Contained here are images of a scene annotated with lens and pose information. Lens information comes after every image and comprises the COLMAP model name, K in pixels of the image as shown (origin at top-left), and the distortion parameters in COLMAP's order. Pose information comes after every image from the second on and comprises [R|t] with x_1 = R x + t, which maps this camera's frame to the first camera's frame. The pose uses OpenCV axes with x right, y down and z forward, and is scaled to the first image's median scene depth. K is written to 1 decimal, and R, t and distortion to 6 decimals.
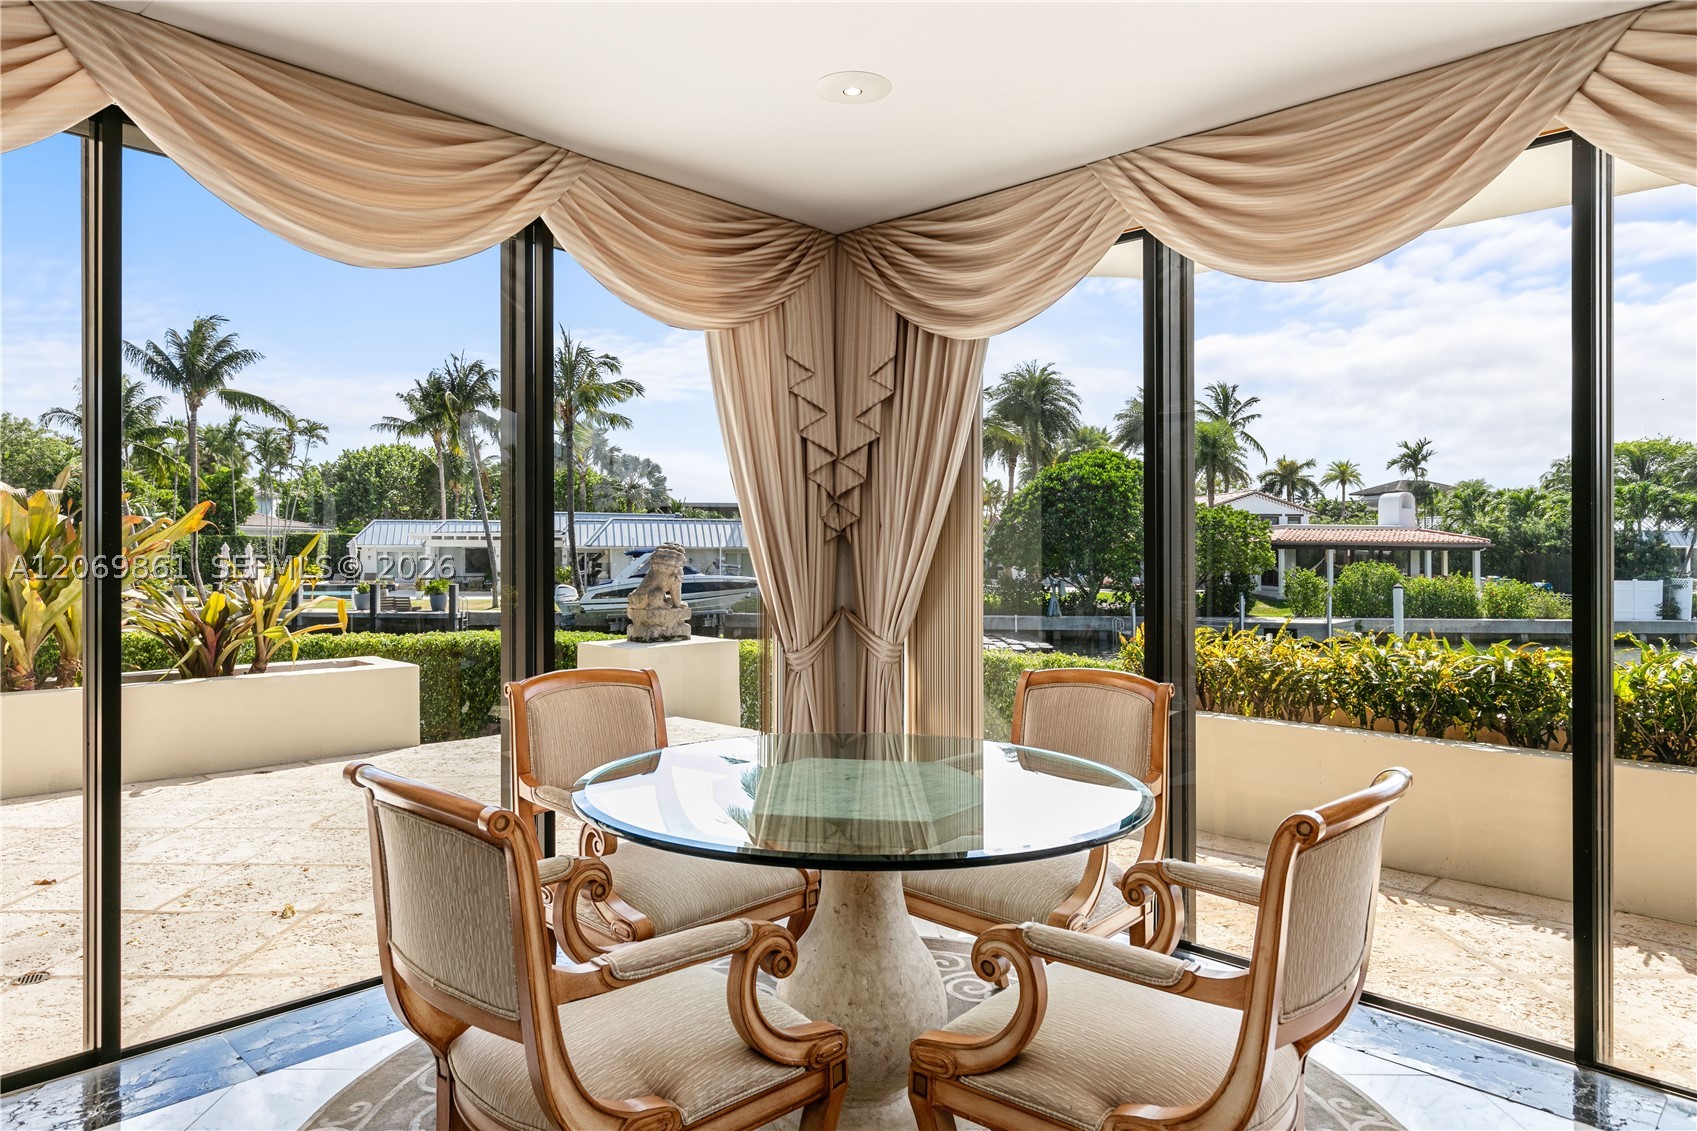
lens RADIAL K [[1058.0, 0, 811.2], [0, 1058.0, 542.5], [0, 0, 1]] dist [-0.003775, 0.003900]
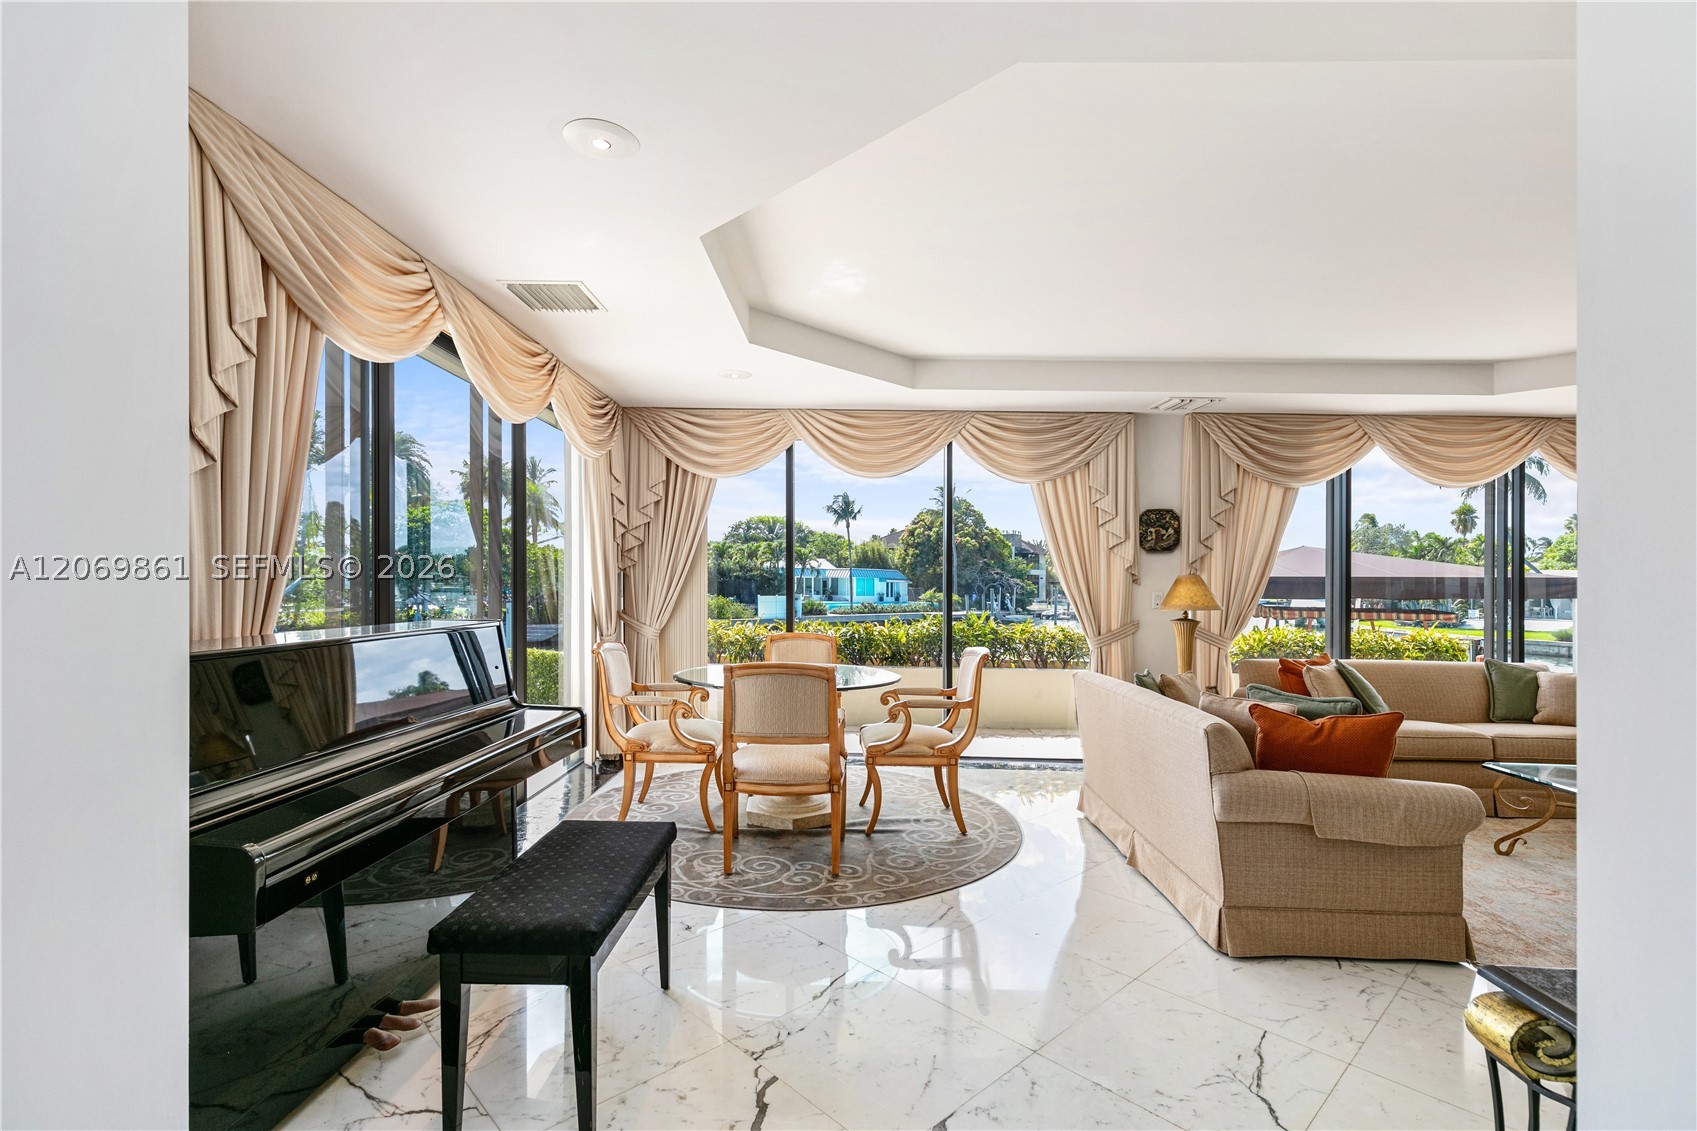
lens RADIAL K [[784.8, 0, 828.1], [0, 784.8, 561.1], [0, 0, 1]] dist [0.011387, -0.002282]
pose [[0.730872, 0.022057, 0.682158, -0.542813], [-0.014215, 0.999753, -0.017096, -0.006054], [-0.682366, 0.002798, 0.731005, -0.197664]]
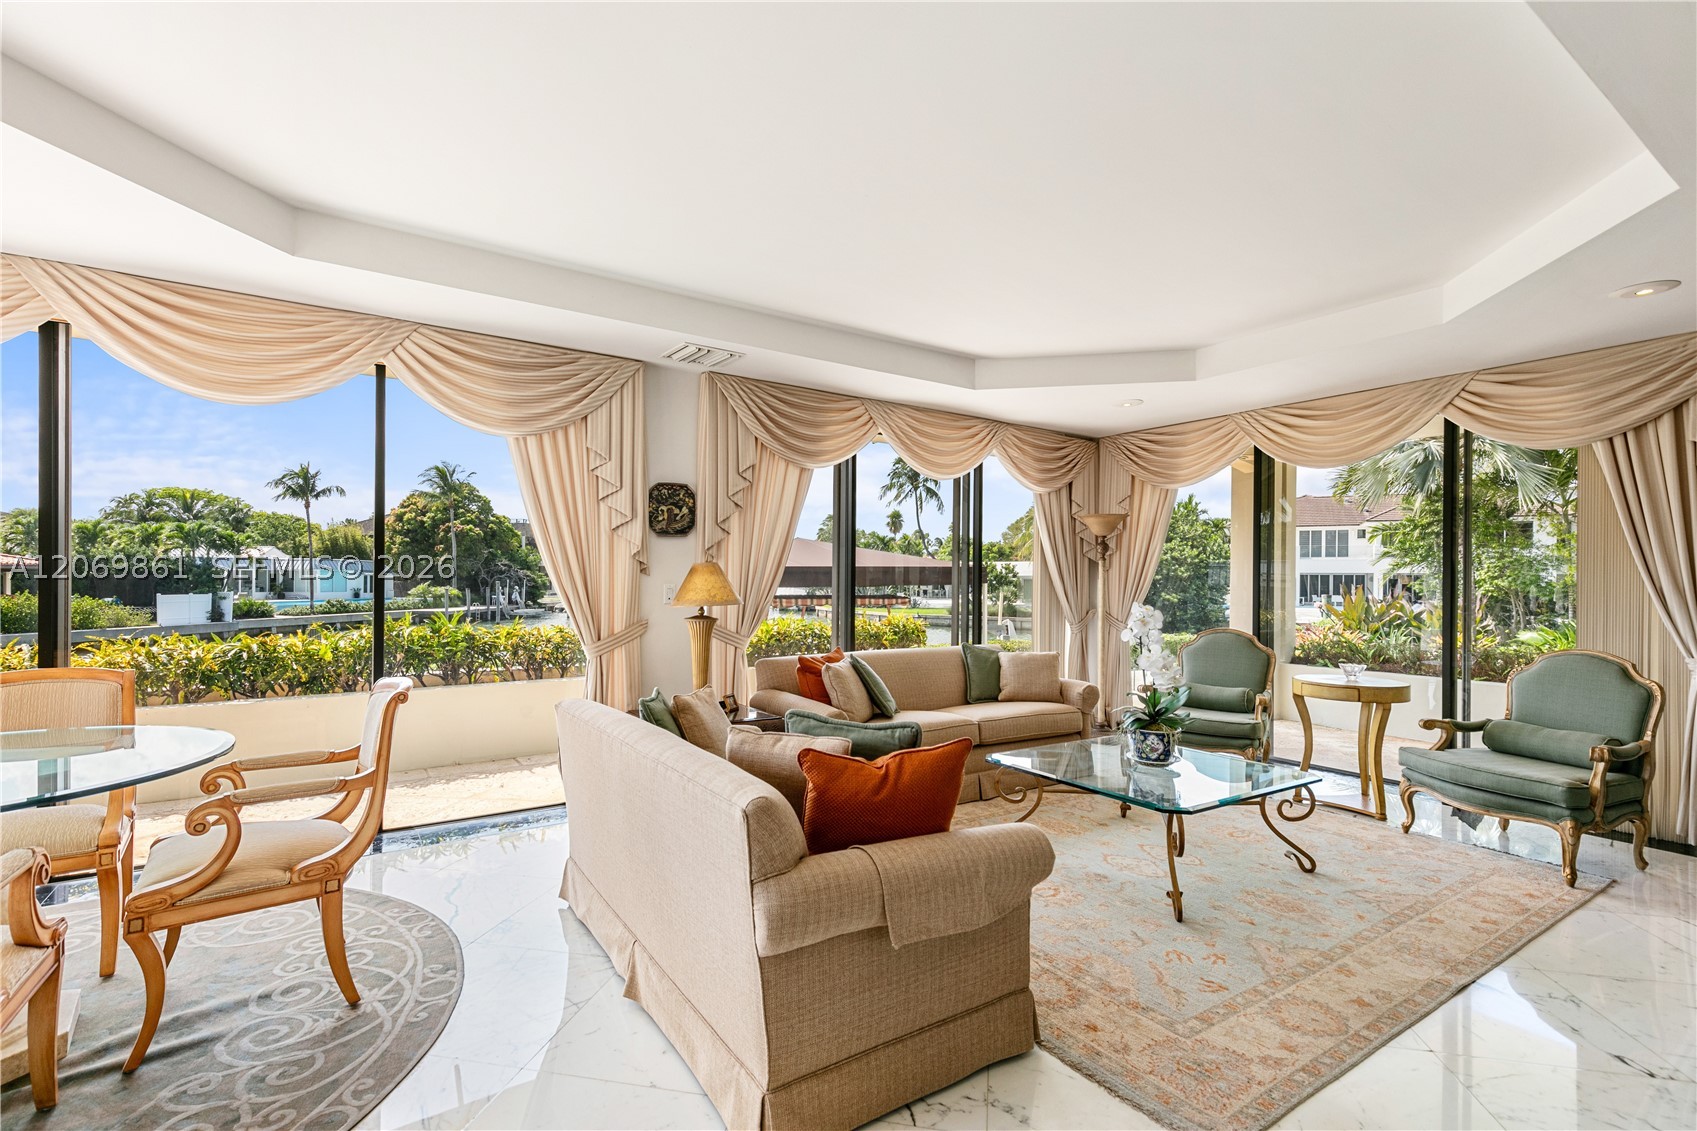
lens RADIAL K [[784.8, 0, 839.9], [0, 784.8, 562.7], [0, 0, 1]] dist [0.011387, -0.002282]
pose [[0.206038, 0.013862, 0.978446, -0.290852], [-0.010148, 0.999876, -0.012029, -0.003408], [-0.978491, -0.007451, 0.206153, -0.082151]]
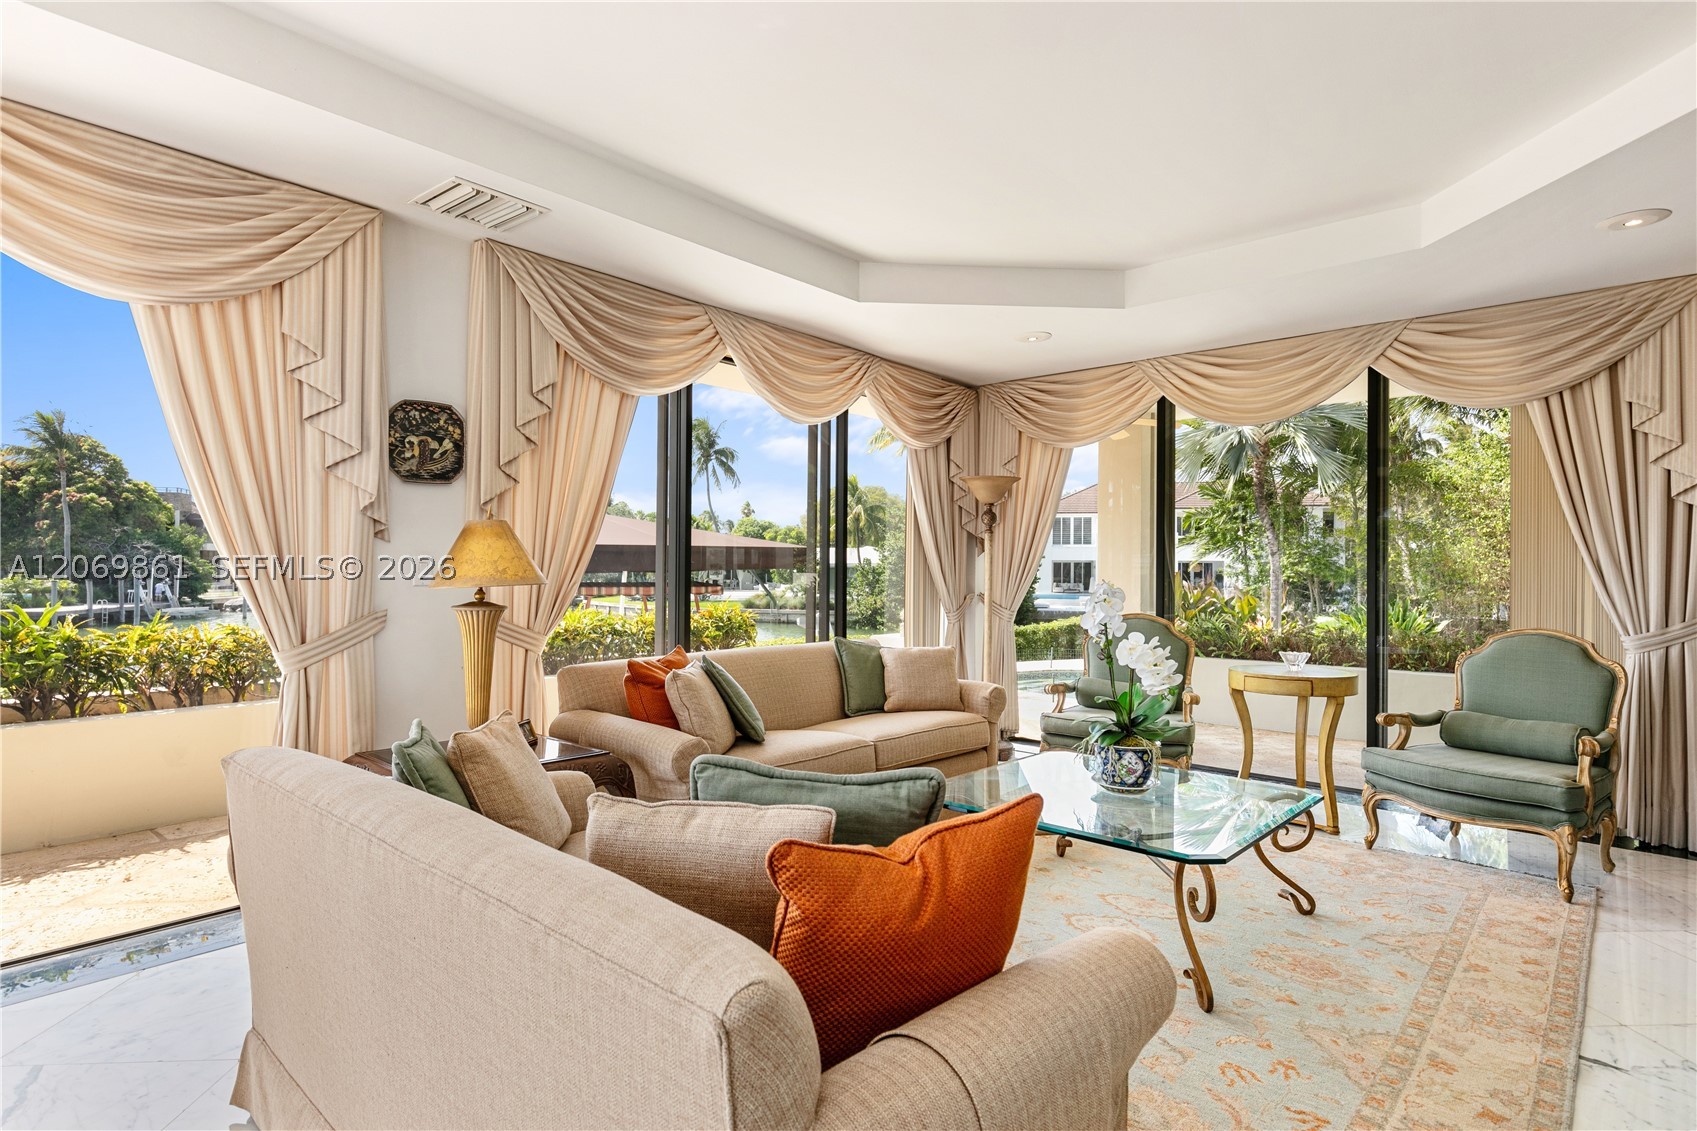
lens RADIAL K [[900.9, 0, 845.6], [0, 900.9, 554.3], [0, 0, 1]] dist [0.002891, -0.001397]
pose [[-0.047669, 0.008606, 0.998826, -0.135770], [-0.011143, 0.999896, -0.009148, 0.014362], [-0.998801, -0.011566, -0.047568, 0.012681]]
